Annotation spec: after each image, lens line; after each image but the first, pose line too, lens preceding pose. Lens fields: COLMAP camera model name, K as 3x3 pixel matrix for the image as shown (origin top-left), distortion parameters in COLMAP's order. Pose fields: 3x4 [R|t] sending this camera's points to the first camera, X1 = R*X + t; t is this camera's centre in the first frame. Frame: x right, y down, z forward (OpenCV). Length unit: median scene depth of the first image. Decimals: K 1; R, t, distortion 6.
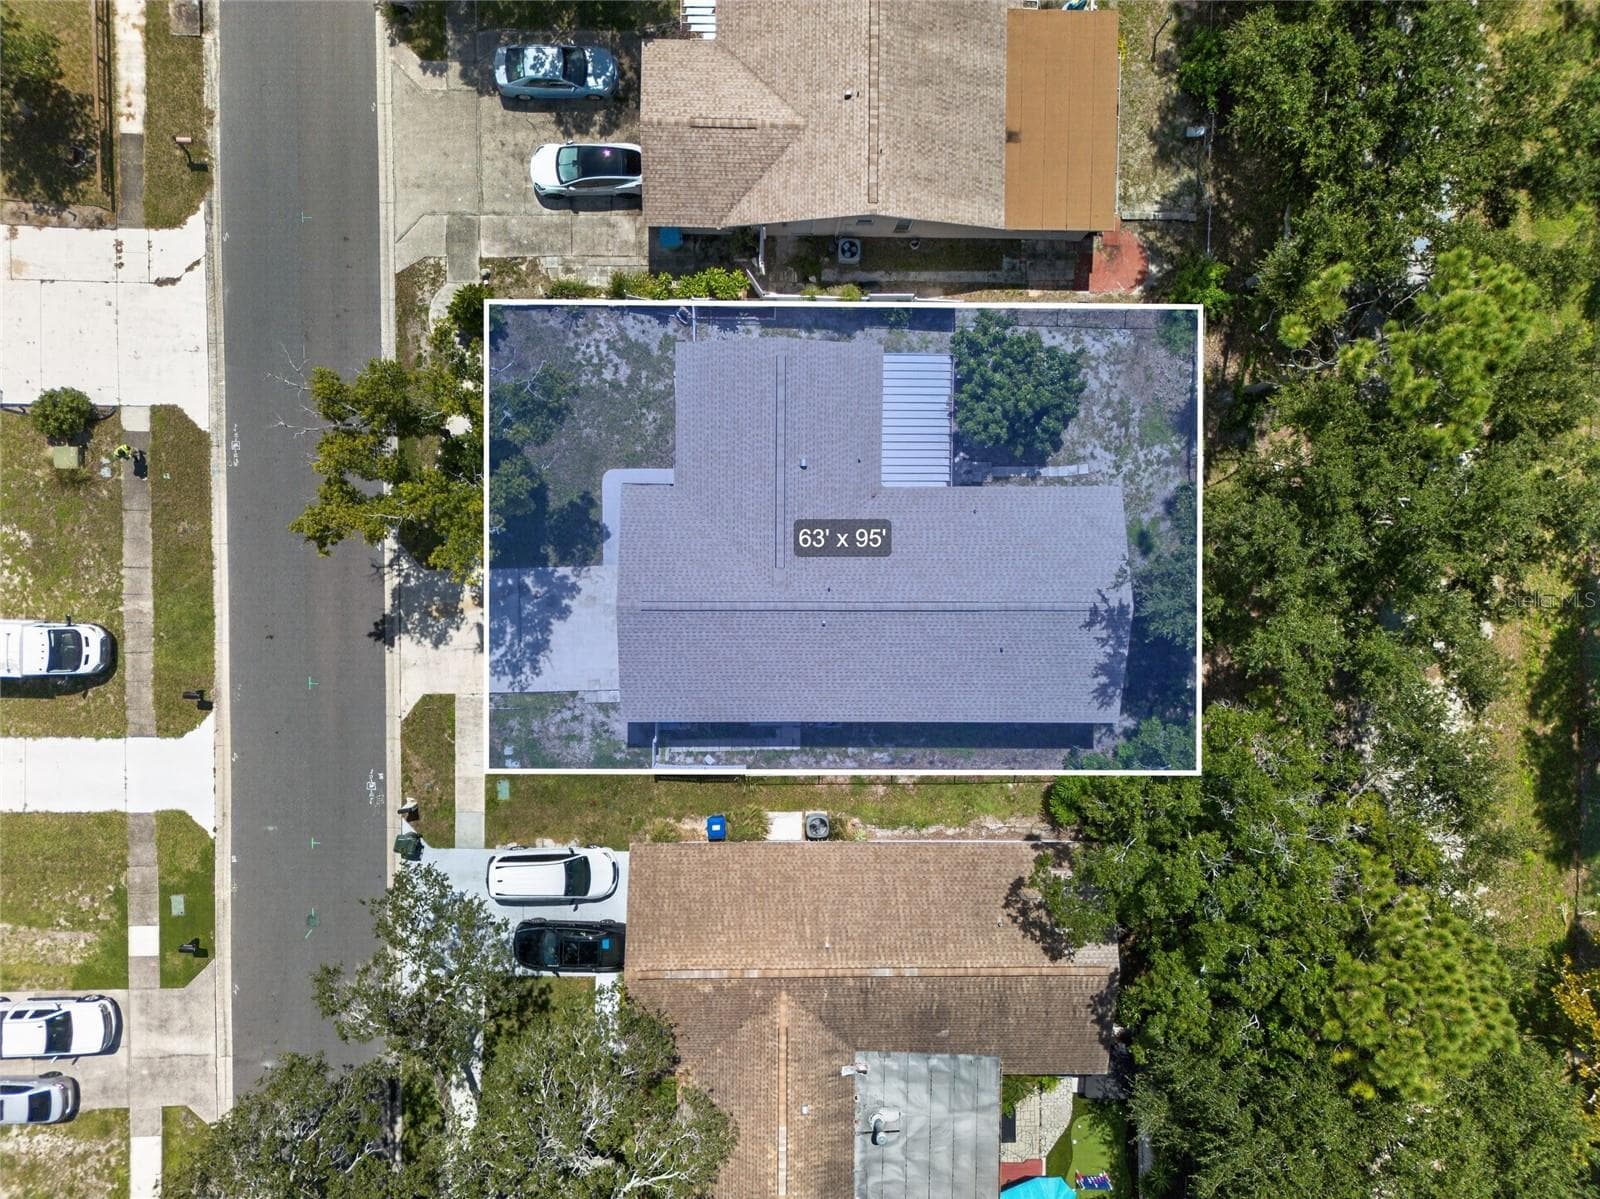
lens RADIAL K [[1140.7, 0, 800.0], [0, 1140.7, 599.5], [0, 0, 1]] dist [0.073337, -0.085524]
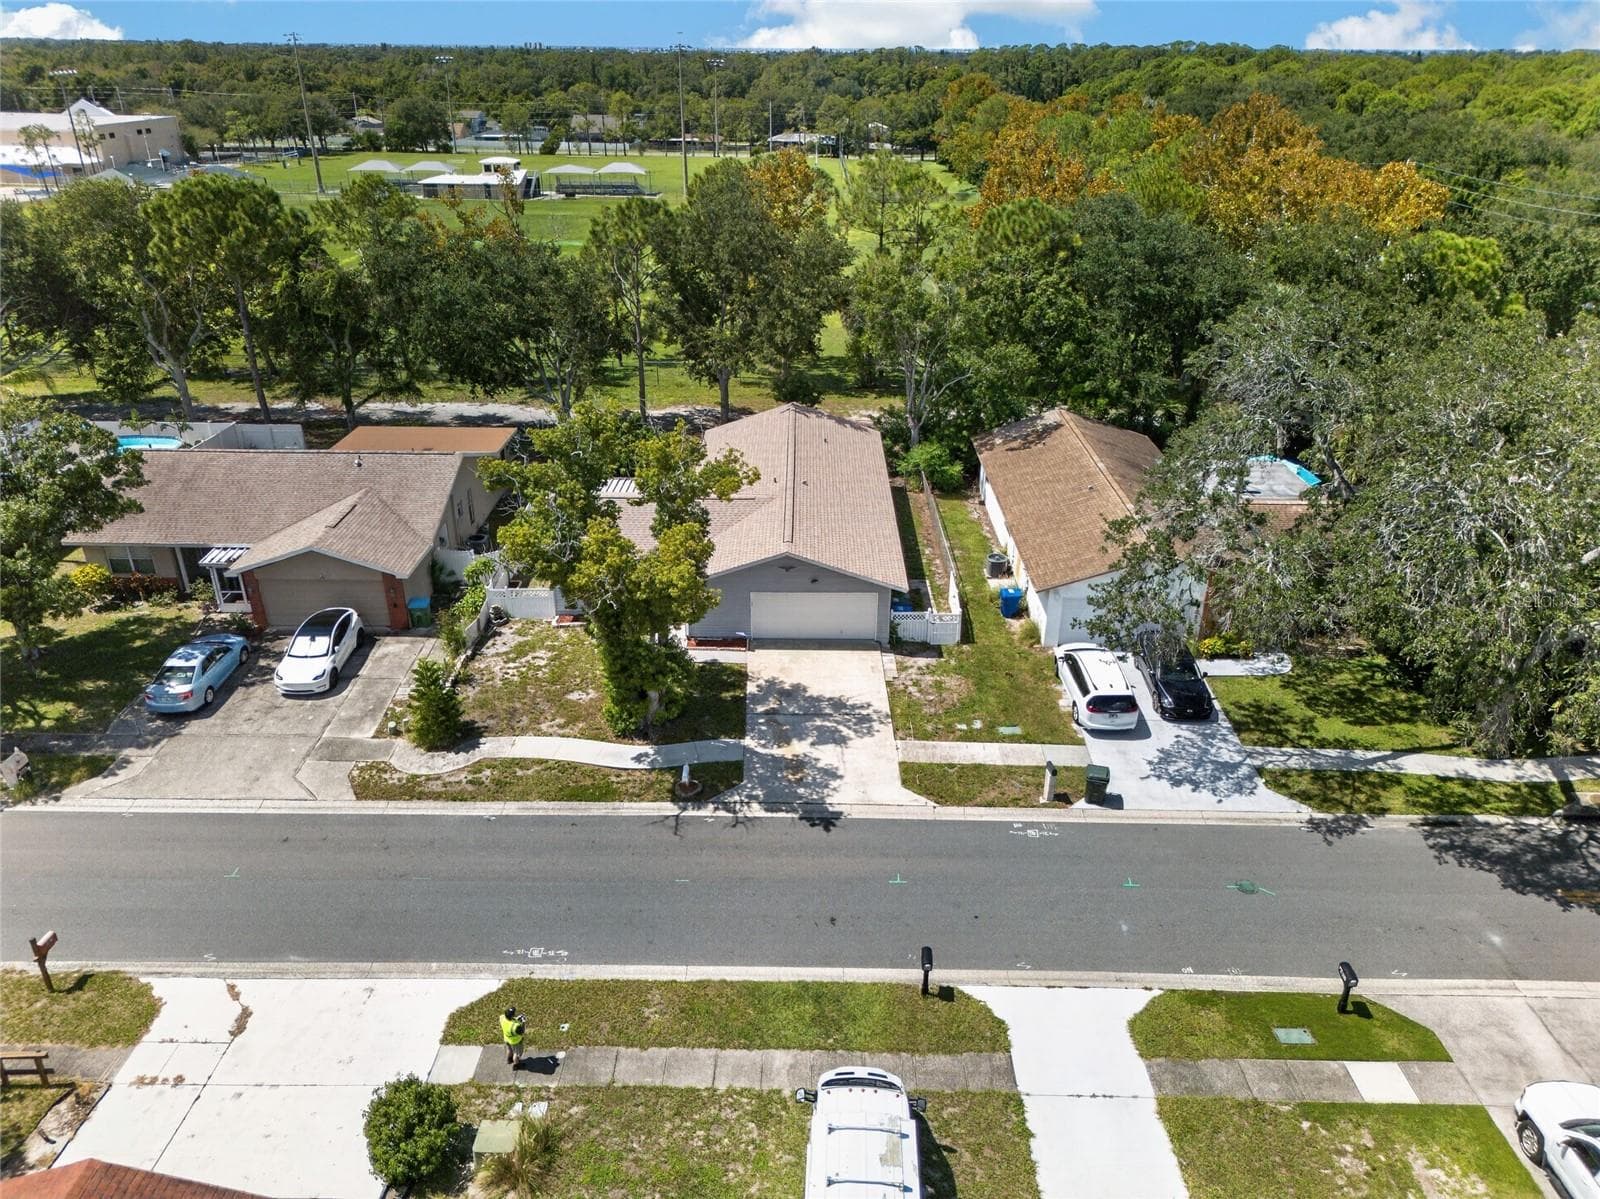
lens RADIAL K [[1140.7, 0, 800.0], [0, 1140.7, 599.5], [0, 0, 1]] dist [0.073337, -0.085524]
pose [[0.003080, -0.462854, 0.886429, -0.969126], [0.999565, -0.024581, -0.016309, 0.029414], [0.029338, 0.886094, 0.462577, 0.534340]]
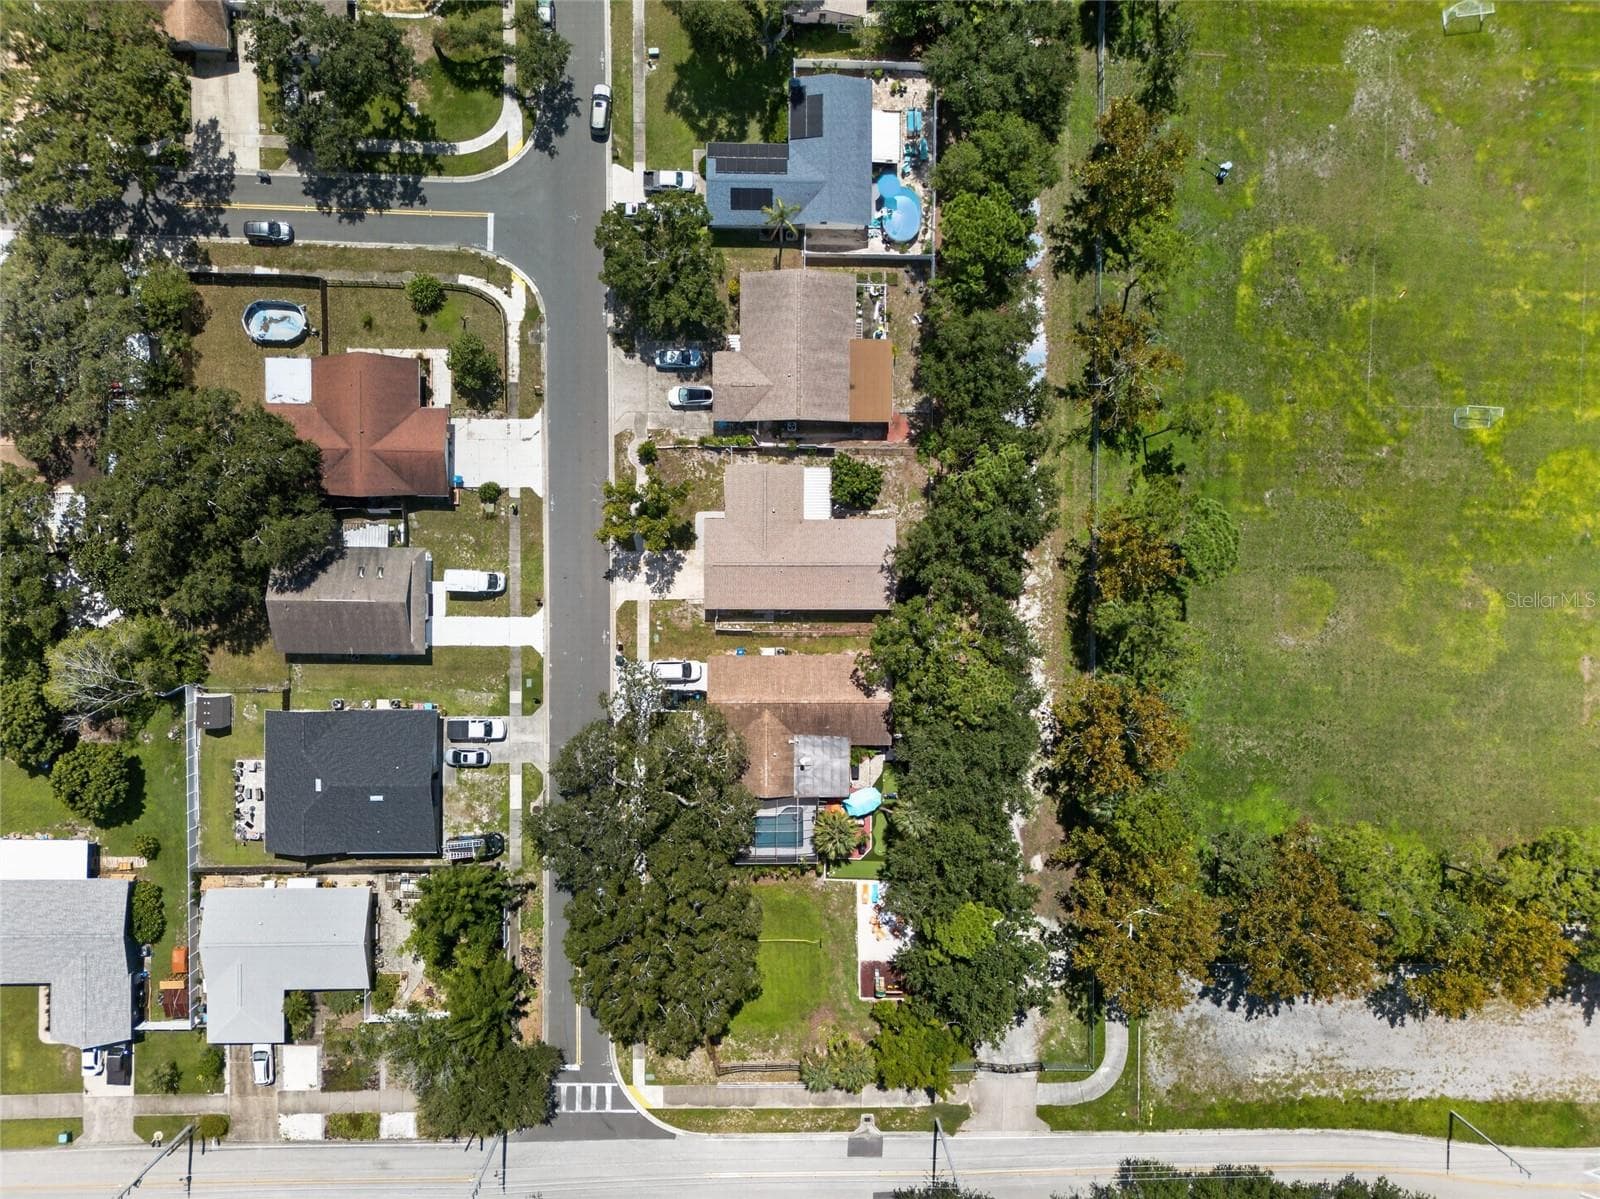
lens RADIAL K [[1140.7, 0, 800.0], [0, 1140.7, 599.5], [0, 0, 1]] dist [0.073337, -0.085524]
pose [[0.999992, -0.001397, 0.003757, 0.050374], [0.001361, 0.999953, 0.009562, 0.057543], [-0.003770, -0.009557, 0.999947, -1.543933]]
